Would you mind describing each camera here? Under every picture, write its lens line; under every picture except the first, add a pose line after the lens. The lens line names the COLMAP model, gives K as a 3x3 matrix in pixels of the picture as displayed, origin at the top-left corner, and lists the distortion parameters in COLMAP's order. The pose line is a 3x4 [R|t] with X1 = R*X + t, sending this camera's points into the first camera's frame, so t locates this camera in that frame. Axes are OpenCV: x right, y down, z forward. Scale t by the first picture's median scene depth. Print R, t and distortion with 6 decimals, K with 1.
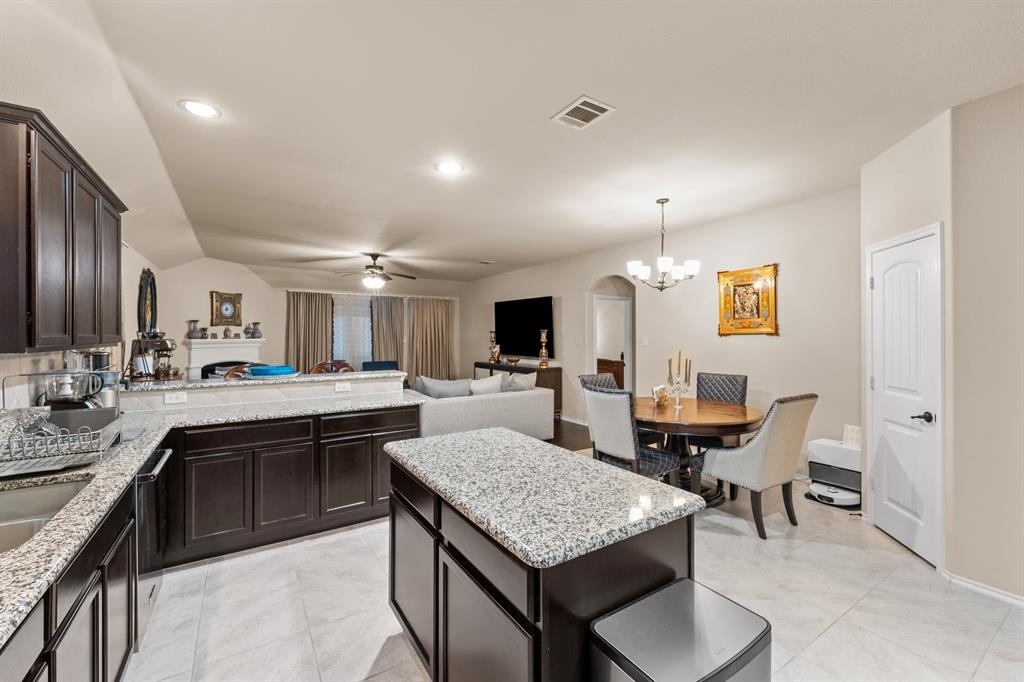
lens RADIAL K [[416.5, 0, 513.1], [0, 416.5, 338.3], [0, 0, 1]] dist [0.000257, -0.000992]
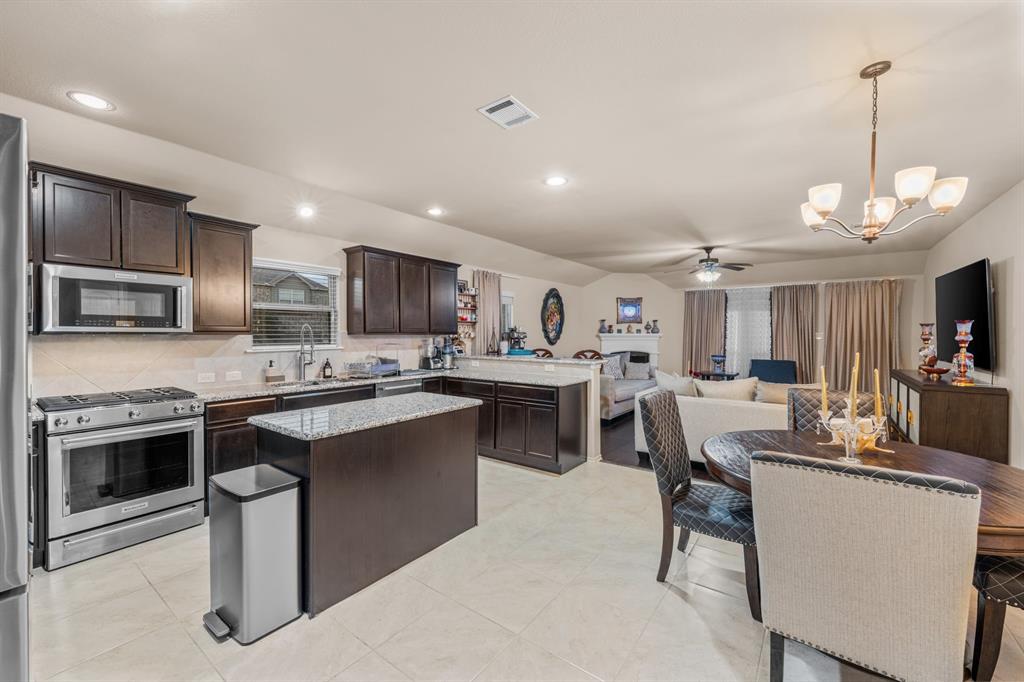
lens RADIAL K [[416.5, 0, 510.2], [0, 416.5, 337.3], [0, 0, 1]] dist [0.000257, -0.000992]
pose [[0.353777, 0.012875, -0.935241, 0.402856], [-0.008958, 0.999906, 0.010377, 0.003410], [0.935287, 0.004707, 0.353859, 0.215228]]
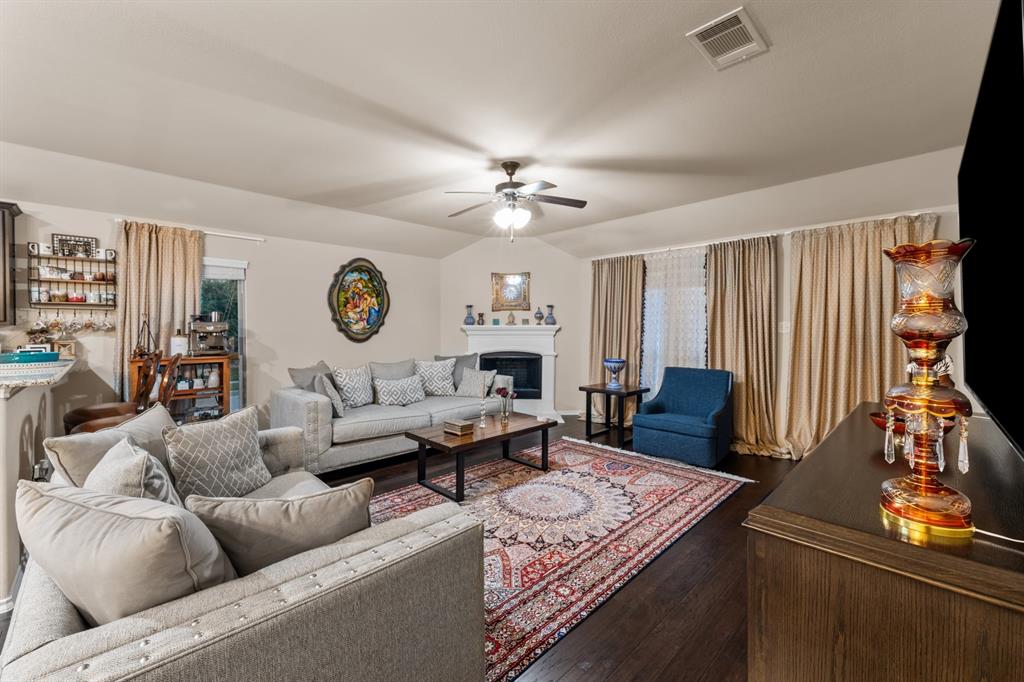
lens RADIAL K [[416.5, 0, 513.2], [0, 416.5, 332.6], [0, 0, 1]] dist [0.000257, -0.000992]
pose [[0.204994, 0.011211, -0.978699, 0.181222], [-0.005017, 0.999933, 0.010403, 0.008132], [0.978750, 0.002777, 0.205036, 0.870539]]
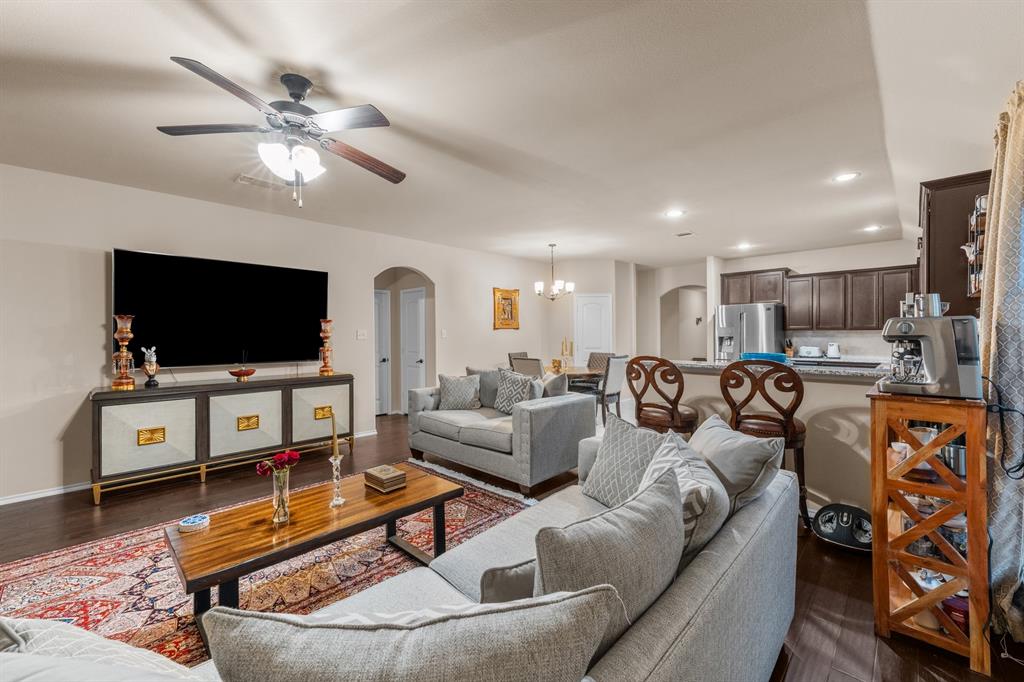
lens RADIAL K [[422.0, 0, 515.3], [0, 422.0, 335.5], [0, 0, 1]] dist [-0.001443, -0.000081]
pose [[-0.236824, 0.002840, 0.971548, -0.699706], [0.014362, 0.999897, 0.000578, 0.010441], [-0.971446, 0.014090, -0.236841, 0.885902]]
